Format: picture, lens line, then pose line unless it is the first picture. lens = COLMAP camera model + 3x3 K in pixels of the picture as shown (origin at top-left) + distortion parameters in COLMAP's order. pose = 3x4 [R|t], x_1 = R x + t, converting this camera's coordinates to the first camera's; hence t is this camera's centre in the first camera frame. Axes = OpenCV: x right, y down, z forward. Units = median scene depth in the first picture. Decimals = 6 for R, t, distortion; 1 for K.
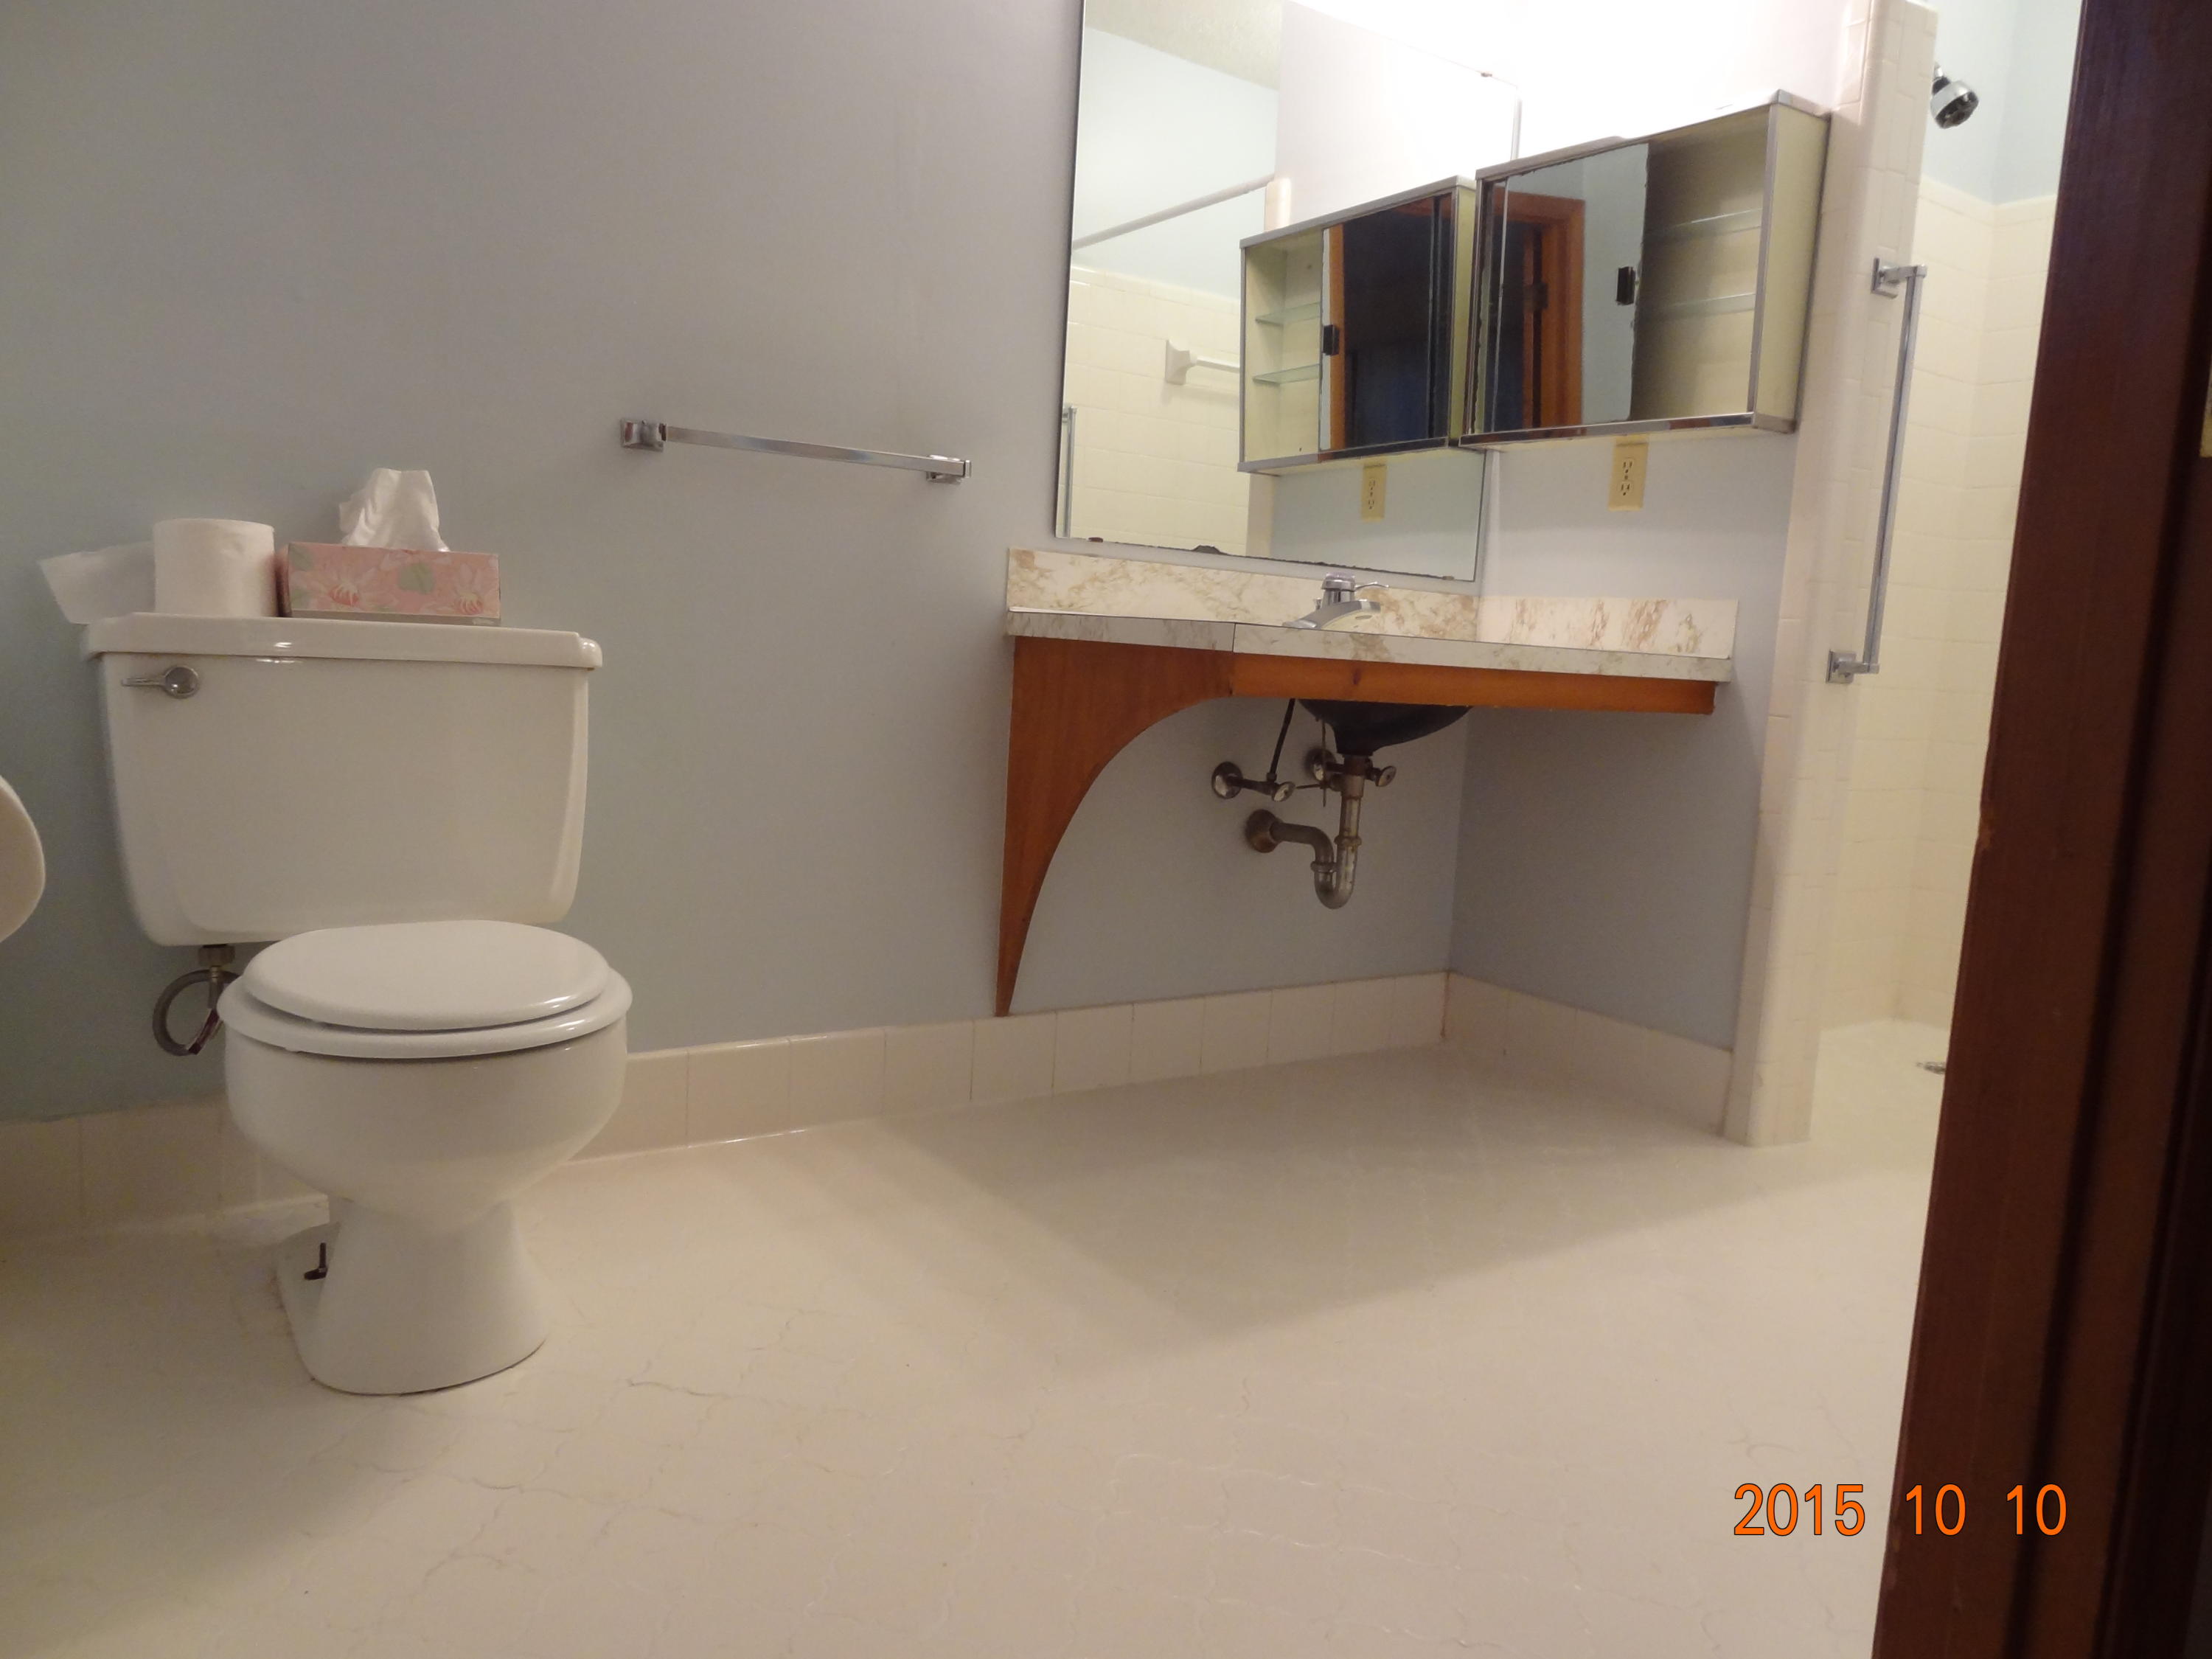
lens RADIAL K [[1547.5, 0, 1100.3], [0, 1547.5, 830.4], [0, 0, 1]] dist [-0.005517, 0.006829]
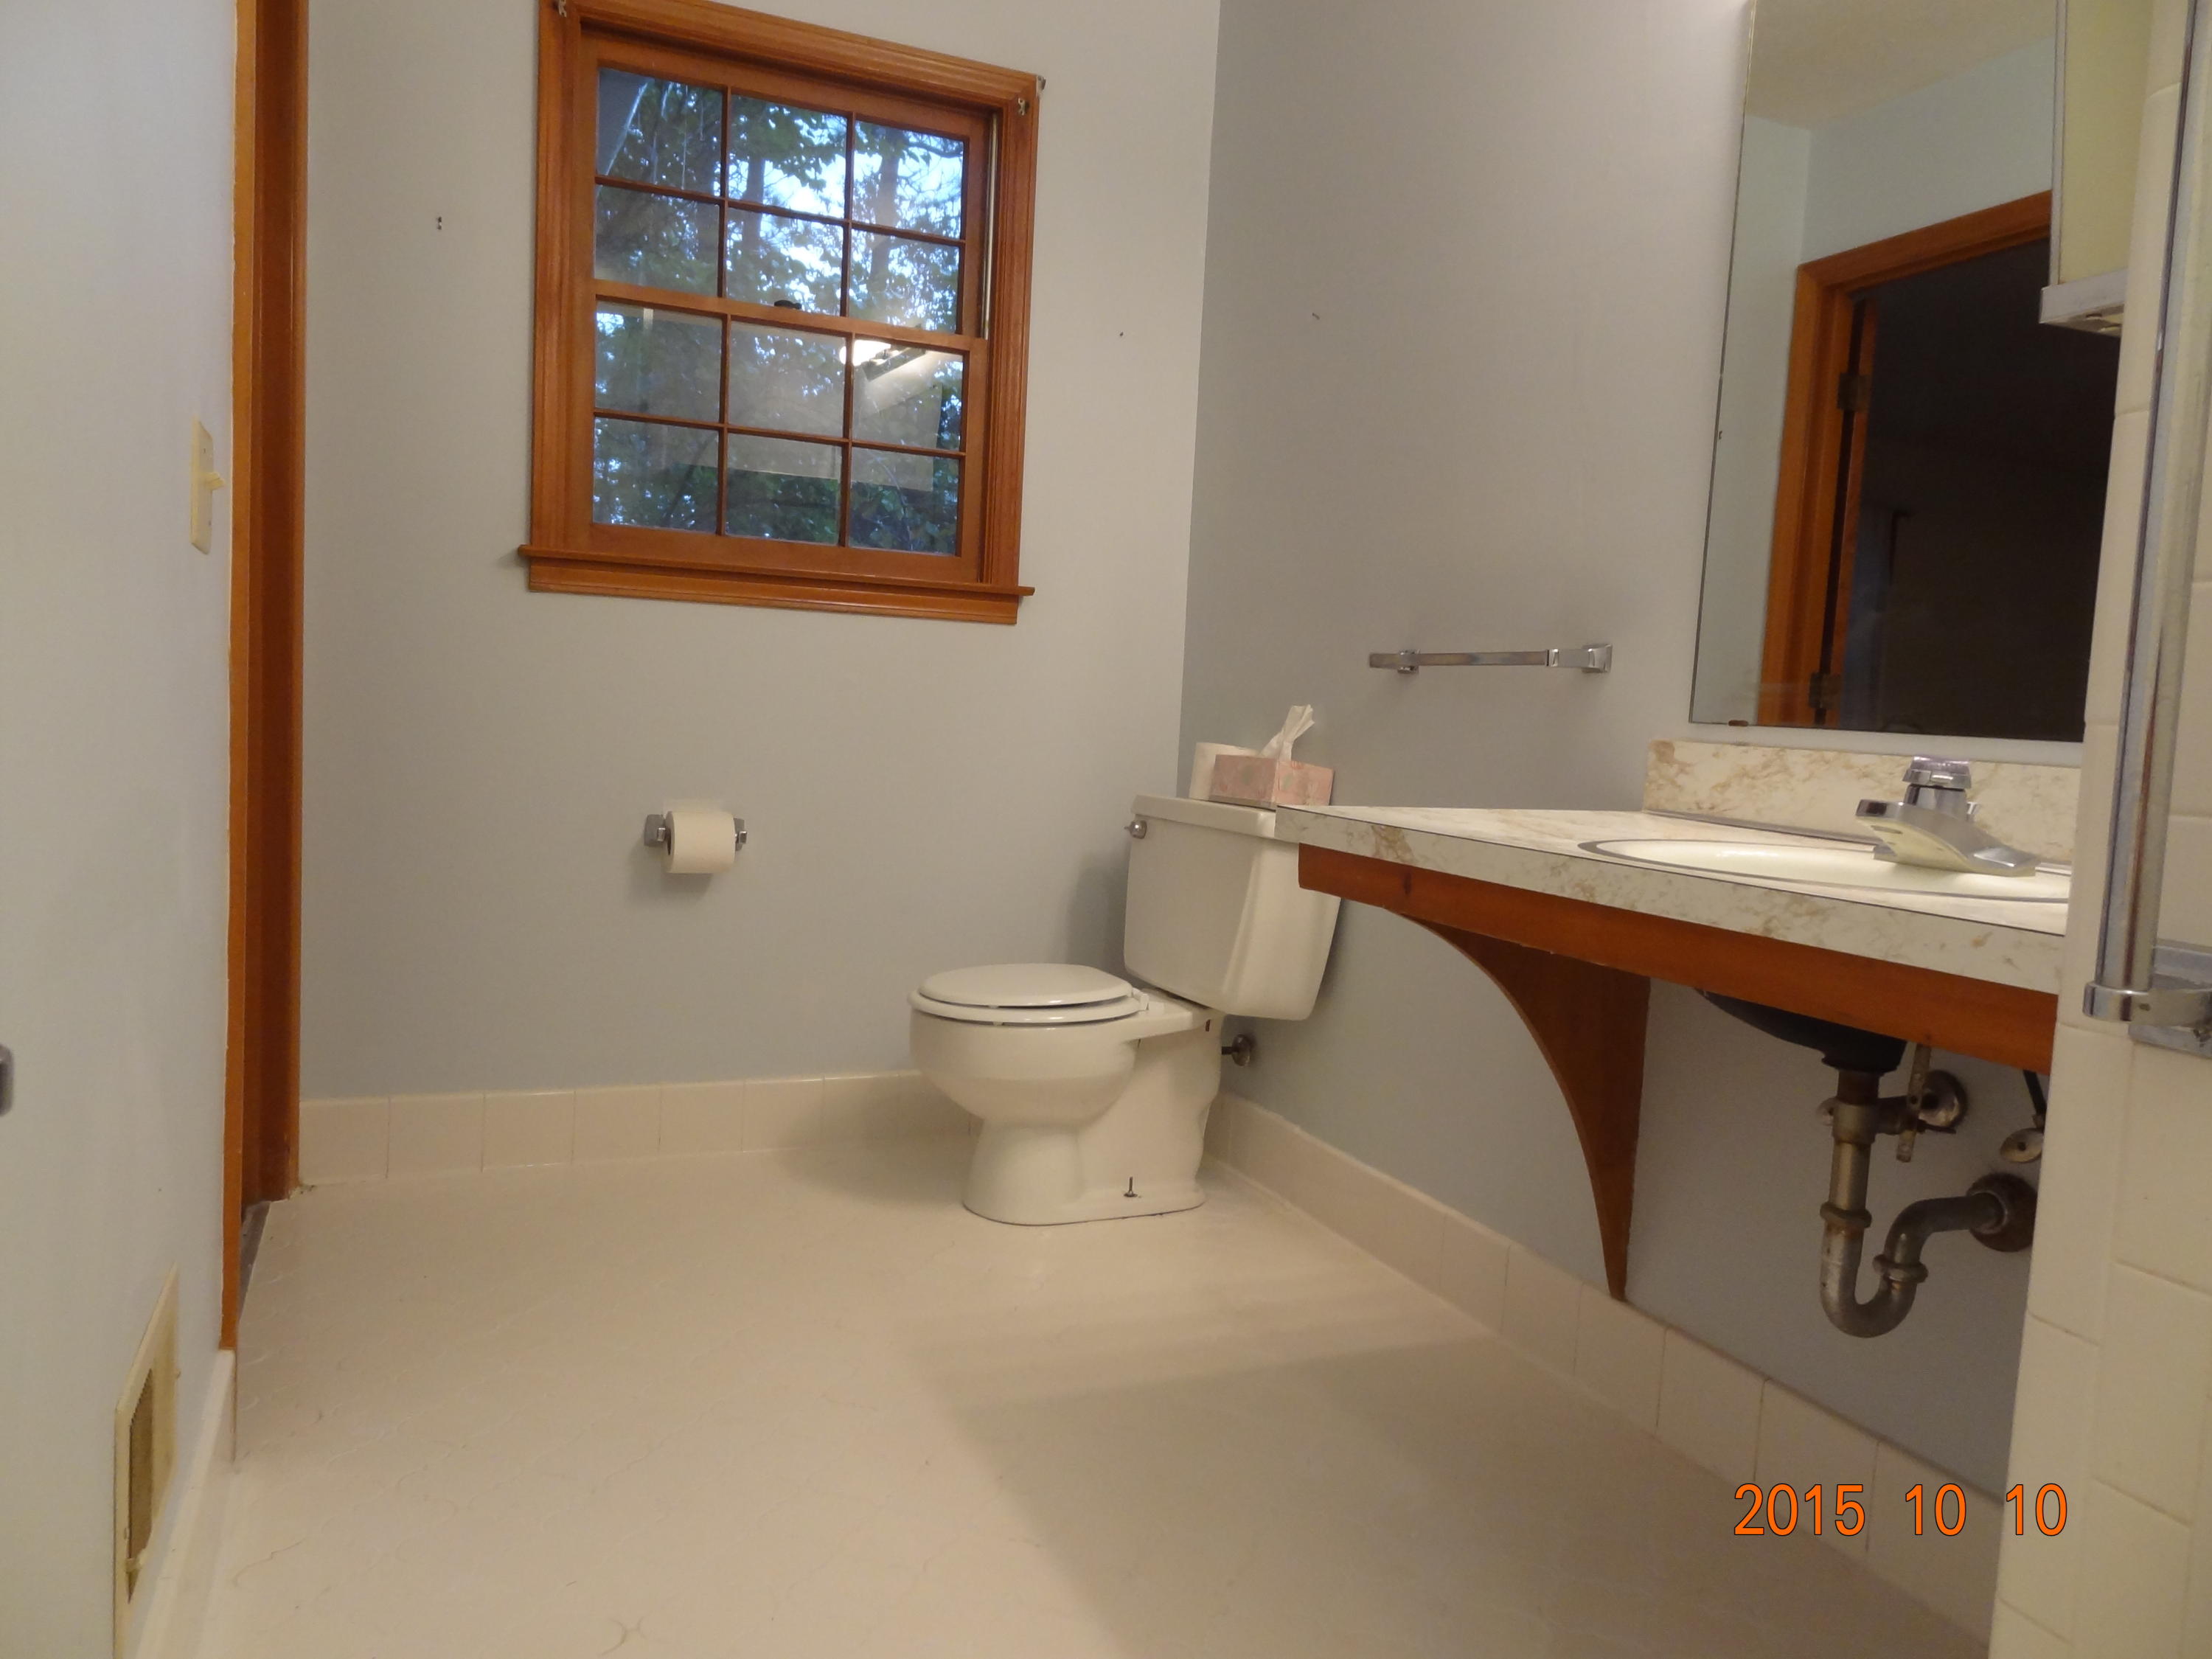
lens RADIAL K [[1547.5, 0, 1100.3], [0, 1547.5, 830.4], [0, 0, 1]] dist [-0.005517, 0.006829]
pose [[-0.173725, 0.010430, -0.984739, 0.691142], [-0.186097, 0.981580, 0.043228, -0.095470], [0.967051, 0.190767, -0.168584, 0.720019]]
